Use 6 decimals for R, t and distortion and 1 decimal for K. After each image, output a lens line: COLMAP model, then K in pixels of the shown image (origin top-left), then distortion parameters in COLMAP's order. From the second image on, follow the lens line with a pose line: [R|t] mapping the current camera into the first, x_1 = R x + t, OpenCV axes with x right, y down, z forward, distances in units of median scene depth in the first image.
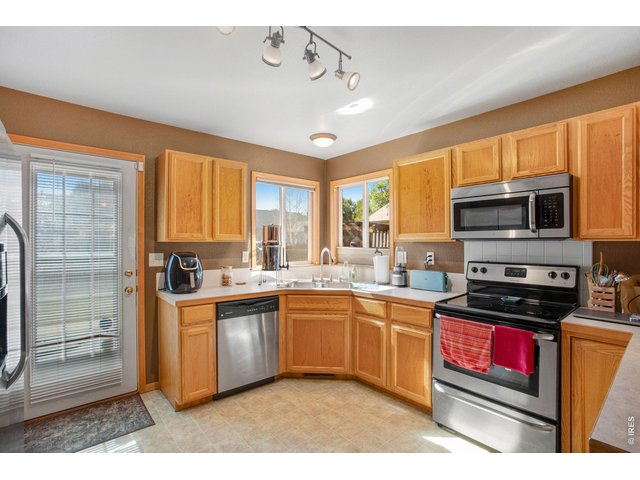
lens RADIAL K [[318.3, 0, 320.0], [0, 318.3, 240.0], [0, 0, 1]] dist [-0.000738, 0.000804]
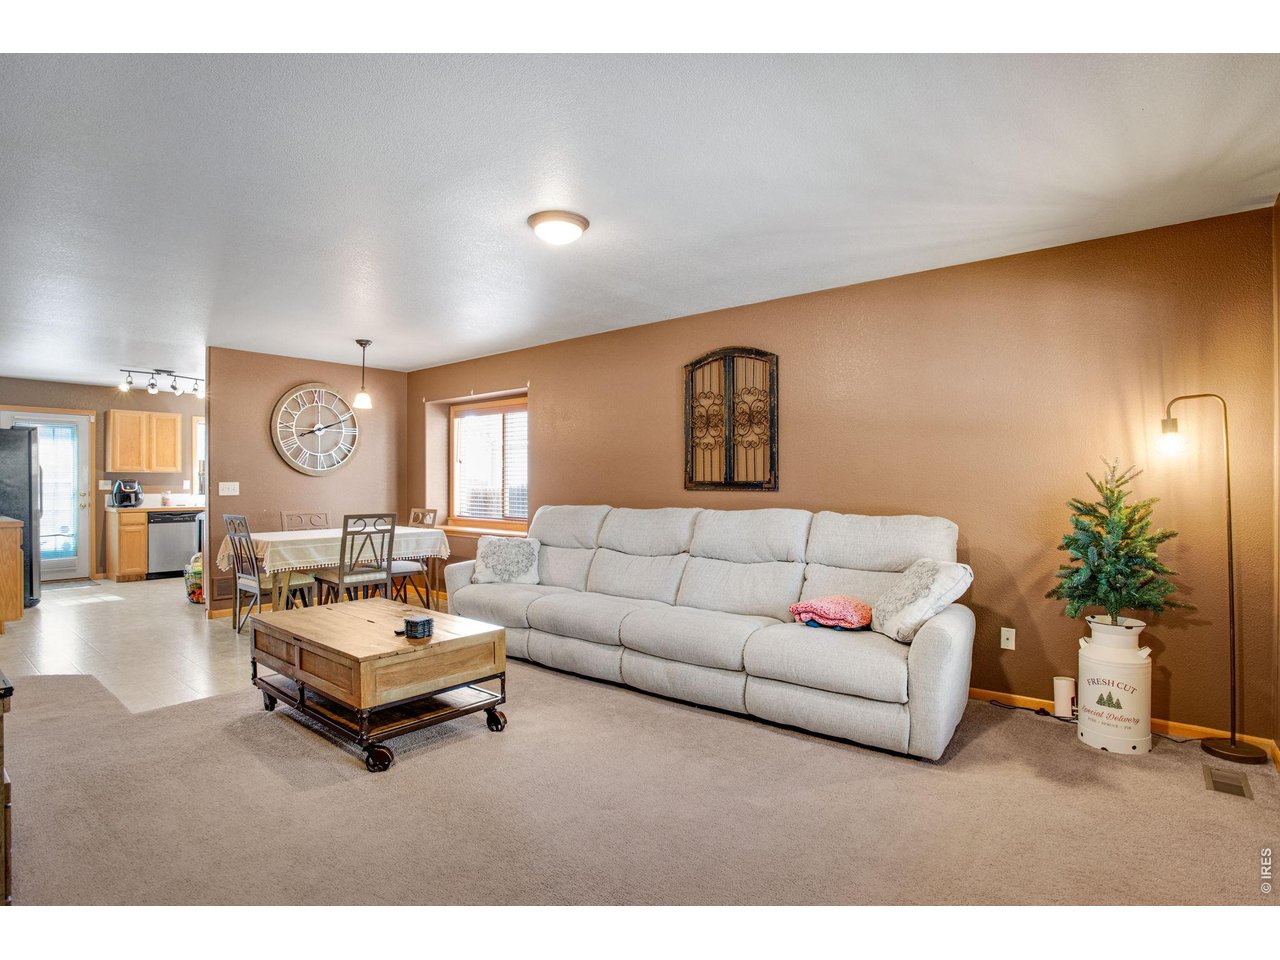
lens RADIAL K [[656.5, 0, 640.0], [0, 656.5, 480.0], [0, 0, 1]] dist [-0.002533, -0.000151]
pose [[0.985812, 0.003078, 0.167823, 1.341264], [-0.003845, 0.999984, 0.004248, 0.019870], [-0.167807, -0.004833, 0.985808, -2.269007]]
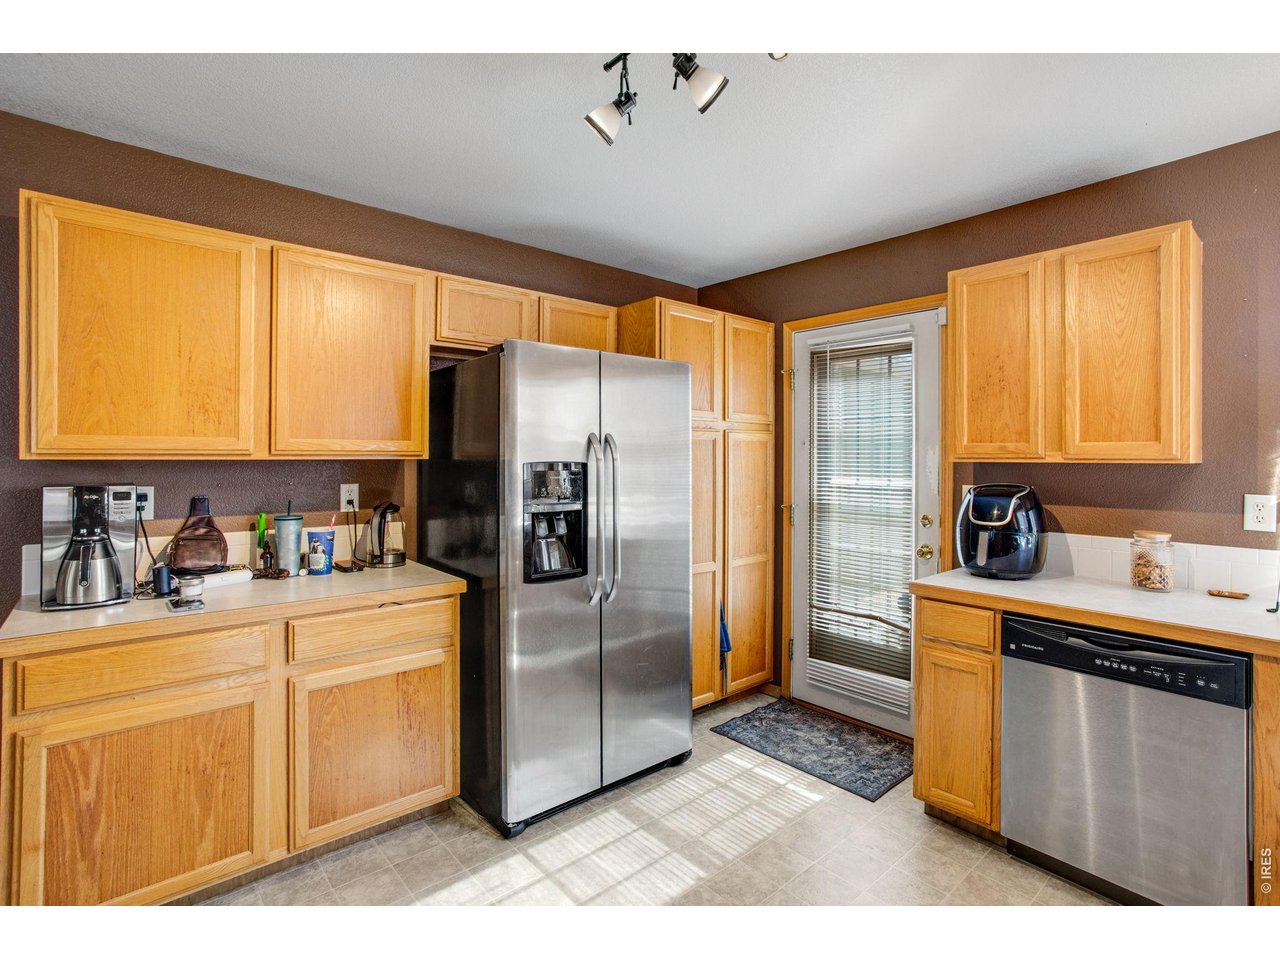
lens RADIAL K [[629.7, 0, 641.3], [0, 629.7, 458.8], [0, 0, 1]] dist [0.000147, 0.000000]
pose [[-0.003828, -0.004793, -0.999981, 0.451053], [0.003881, 0.999981, -0.004808, 0.003551], [0.999985, -0.003899, -0.003809, 0.507924]]
